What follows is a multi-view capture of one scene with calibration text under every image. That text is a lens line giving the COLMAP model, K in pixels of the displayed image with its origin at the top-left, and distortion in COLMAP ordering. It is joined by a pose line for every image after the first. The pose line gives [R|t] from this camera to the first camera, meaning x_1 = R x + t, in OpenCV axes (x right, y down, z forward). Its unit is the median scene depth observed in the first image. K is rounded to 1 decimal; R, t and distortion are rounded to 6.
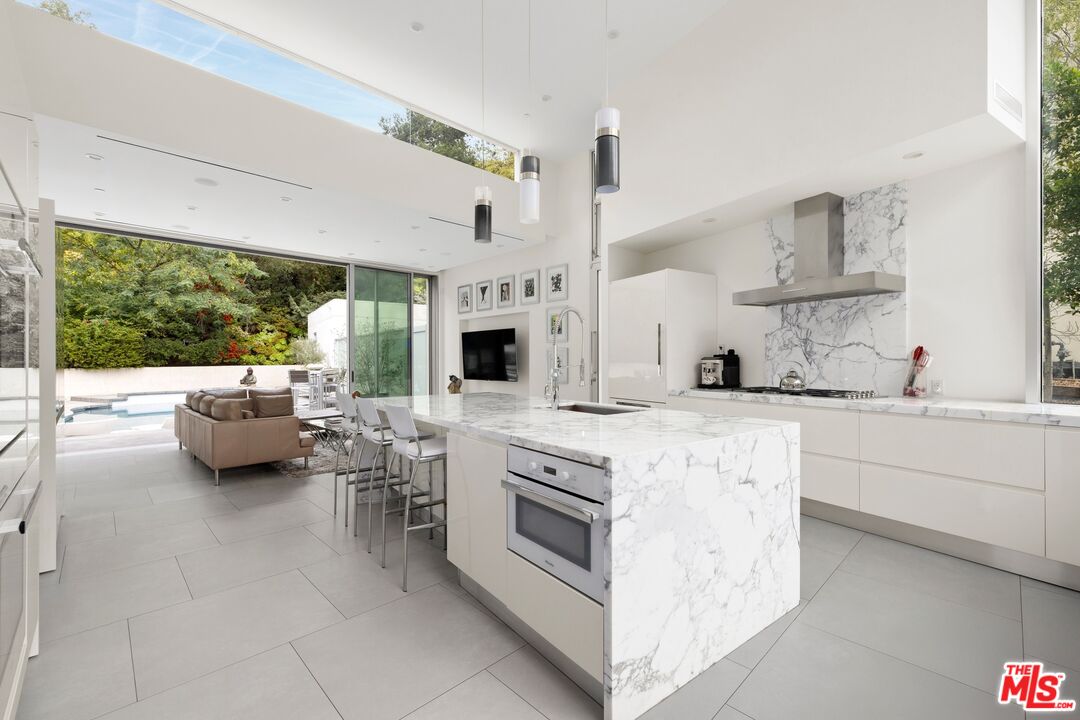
lens RADIAL K [[455.5, 0, 539.0], [0, 455.5, 363.5], [0, 0, 1]] dist [0.000154, -0.000226]
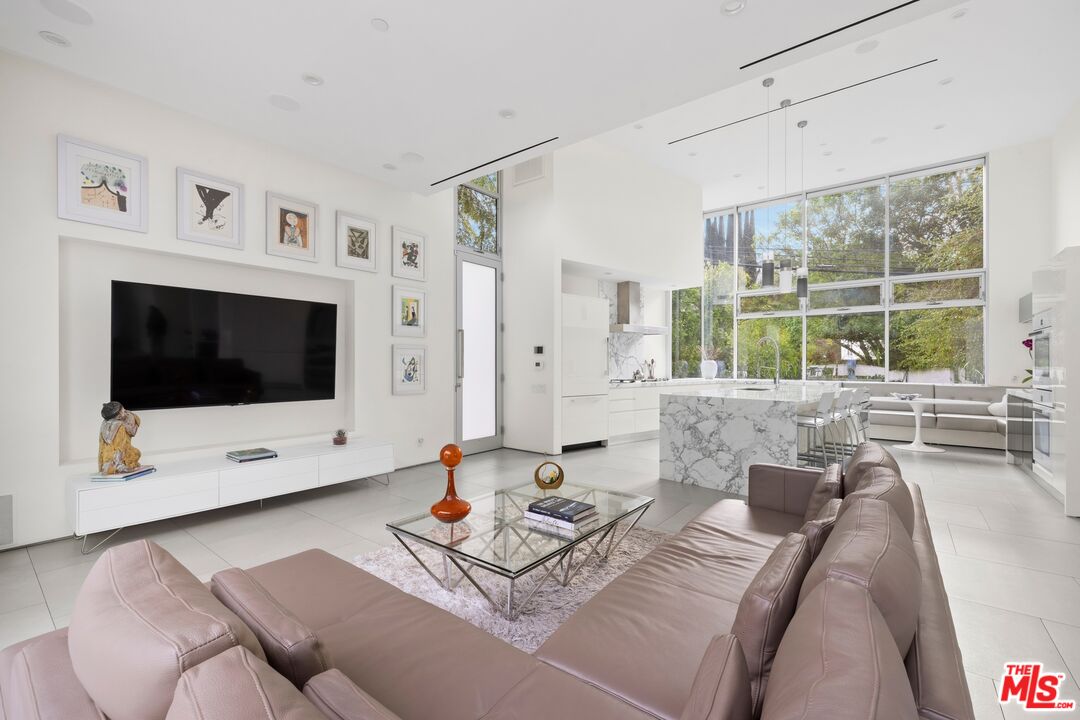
lens RADIAL K [[455.5, 0, 539.0], [0, 455.5, 363.5], [0, 0, 1]] dist [0.000154, -0.000226]
pose [[-0.132937, 0.002933, 0.991120, -0.671697], [0.000657, 0.999996, -0.002871, -0.003001], [-0.991124, 0.000270, -0.132938, 0.860403]]
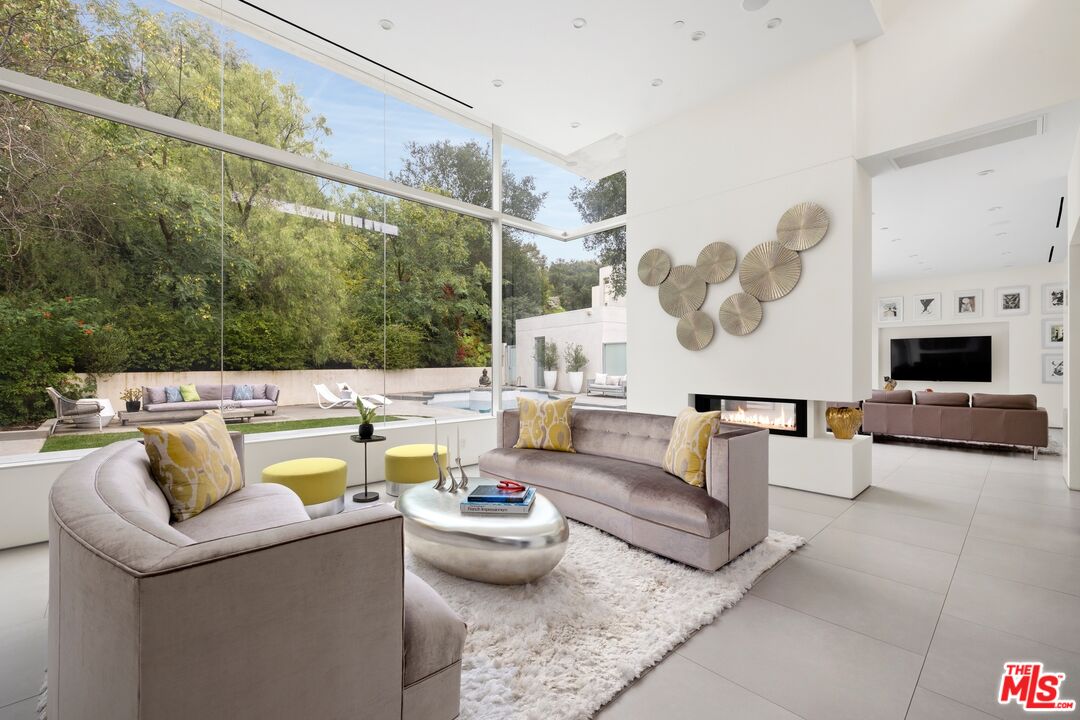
lens RADIAL K [[455.5, 0, 539.0], [0, 455.5, 363.5], [0, 0, 1]] dist [0.000154, -0.000226]
pose [[0.999666, 0.003747, -0.025578, -1.220217], [-0.003877, 0.999980, -0.005064, 0.002695], [0.025558, 0.005162, 0.999660, -0.193990]]
